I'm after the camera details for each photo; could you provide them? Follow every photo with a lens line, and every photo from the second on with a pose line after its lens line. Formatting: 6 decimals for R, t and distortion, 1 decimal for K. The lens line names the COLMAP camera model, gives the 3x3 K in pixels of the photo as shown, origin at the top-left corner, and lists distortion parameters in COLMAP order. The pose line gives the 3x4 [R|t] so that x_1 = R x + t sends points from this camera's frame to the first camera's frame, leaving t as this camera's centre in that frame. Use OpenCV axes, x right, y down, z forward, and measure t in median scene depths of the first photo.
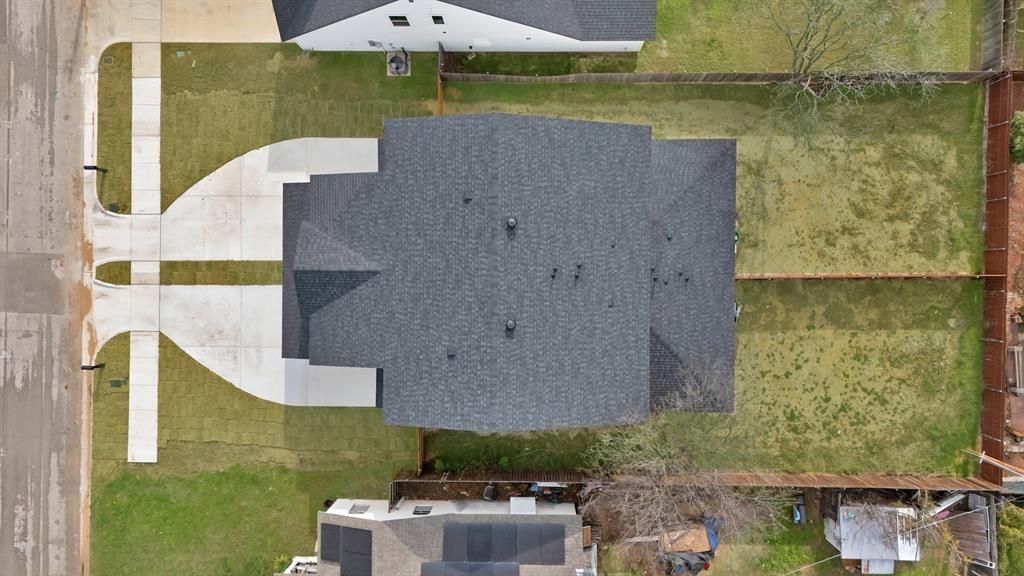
lens RADIAL K [[755.4, 0, 512.0], [0, 755.4, 288.0], [0, 0, 1]] dist [0.074699, -0.081424]
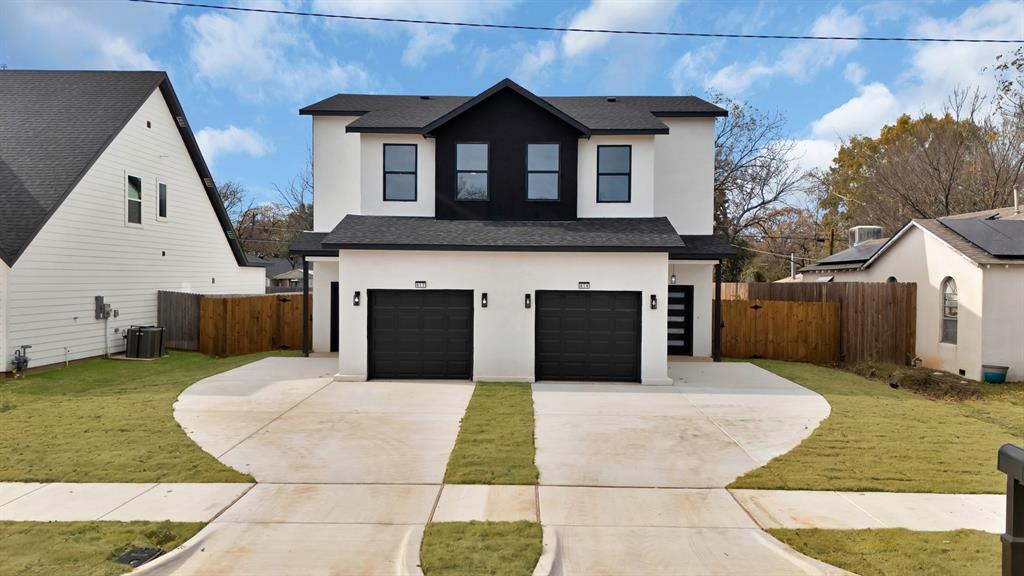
lens RADIAL K [[755.4, 0, 512.0], [0, 755.4, 288.0], [0, 0, 1]] dist [0.074699, -0.081424]
pose [[0.008429, 0.004188, 0.999956, -0.712103], [0.999958, 0.003575, -0.008444, -0.010484], [-0.003610, 0.999985, -0.004158, 0.939361]]
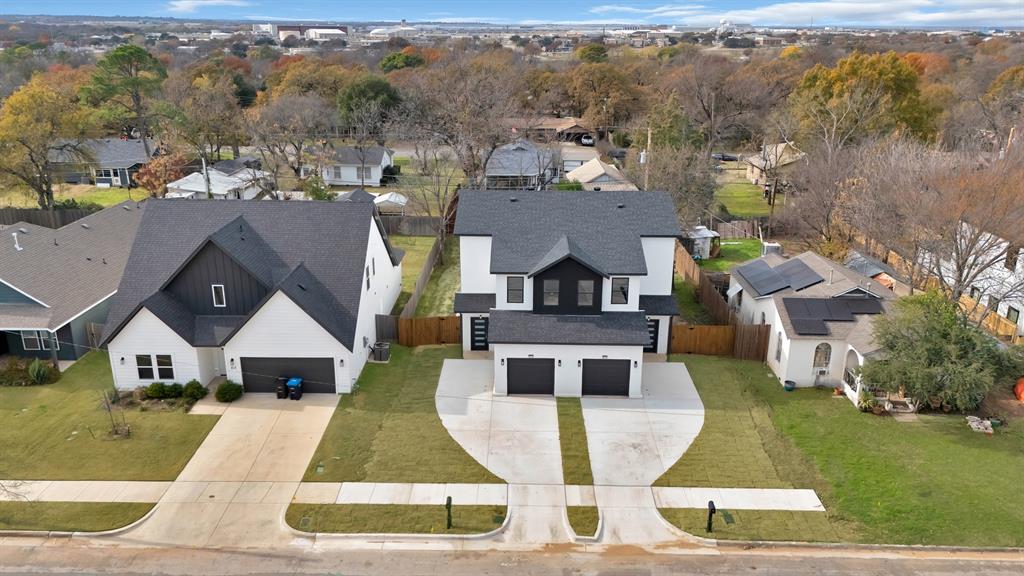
lens RADIAL K [[749.6, 0, 512.0], [0, 749.6, 288.0], [0, 0, 1]] dist [0.098420, -0.083944]
pose [[0.006188, -0.302928, 0.952993, -1.175655], [0.999978, -0.000370, -0.006611, -0.086479], [0.002355, 0.953013, 0.302919, 0.553200]]
